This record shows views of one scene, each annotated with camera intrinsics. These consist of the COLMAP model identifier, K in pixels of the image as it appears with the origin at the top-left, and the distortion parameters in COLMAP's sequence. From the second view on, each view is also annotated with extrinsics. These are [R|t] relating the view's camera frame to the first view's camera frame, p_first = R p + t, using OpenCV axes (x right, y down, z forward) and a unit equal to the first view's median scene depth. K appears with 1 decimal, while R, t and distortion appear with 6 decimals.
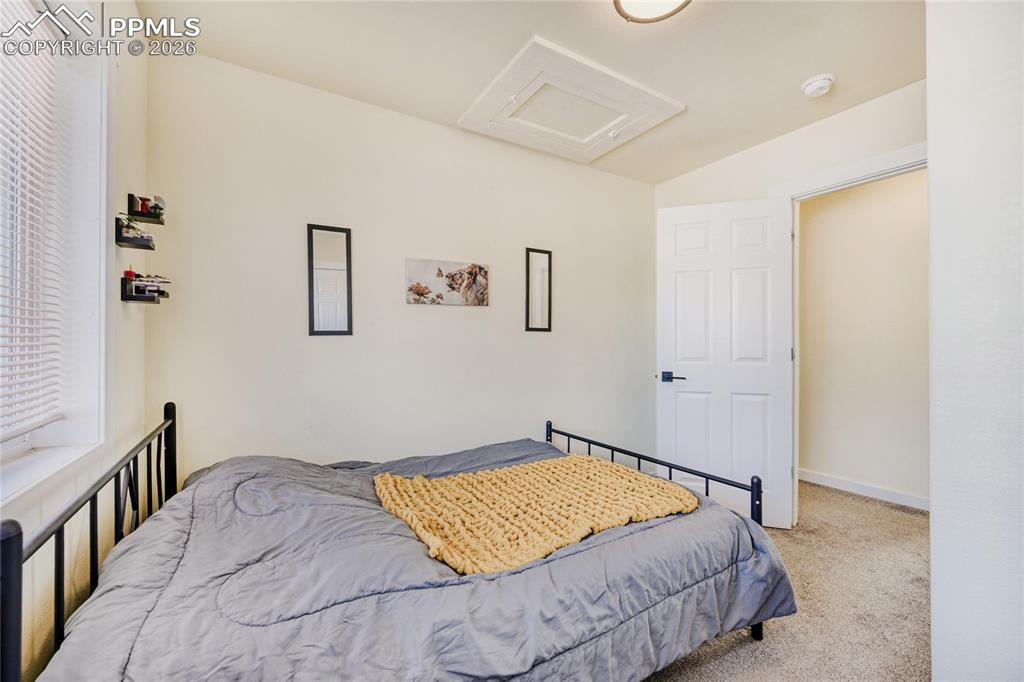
lens RADIAL K [[404.7, 0, 509.8], [0, 404.7, 340.4], [0, 0, 1]] dist [0.000618, -0.000042]
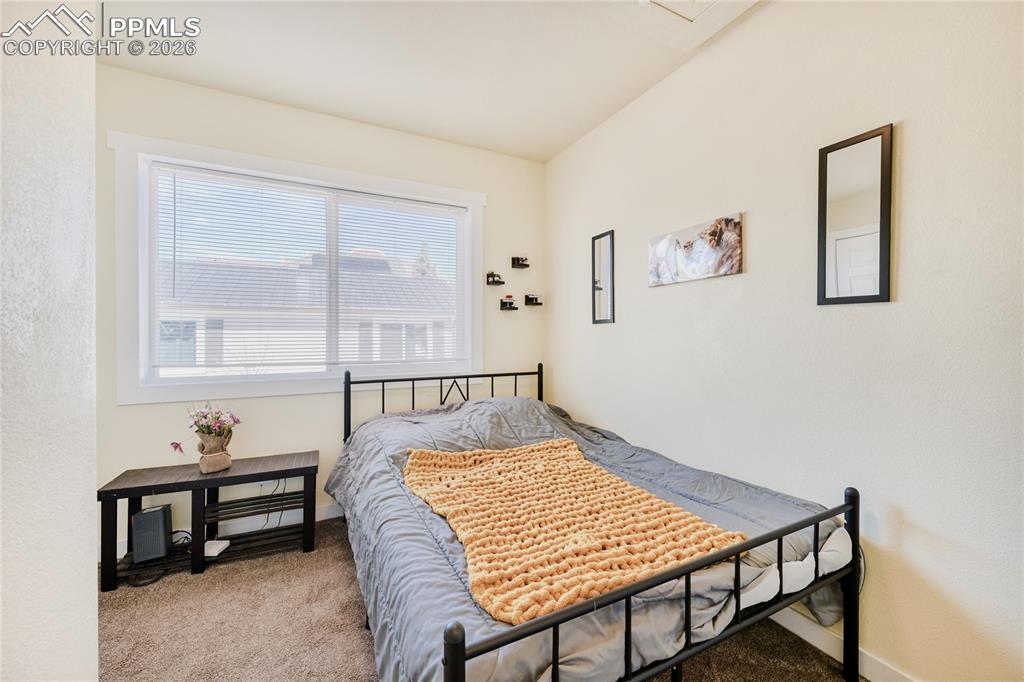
lens RADIAL K [[404.7, 0, 512.1], [0, 404.7, 336.8], [0, 0, 1]] dist [0.000618, -0.000042]
pose [[-0.078425, 0.010691, -0.996863, 0.658276], [0.003271, 0.999940, 0.010467, 0.013430], [0.996915, -0.002440, -0.078455, 0.681501]]
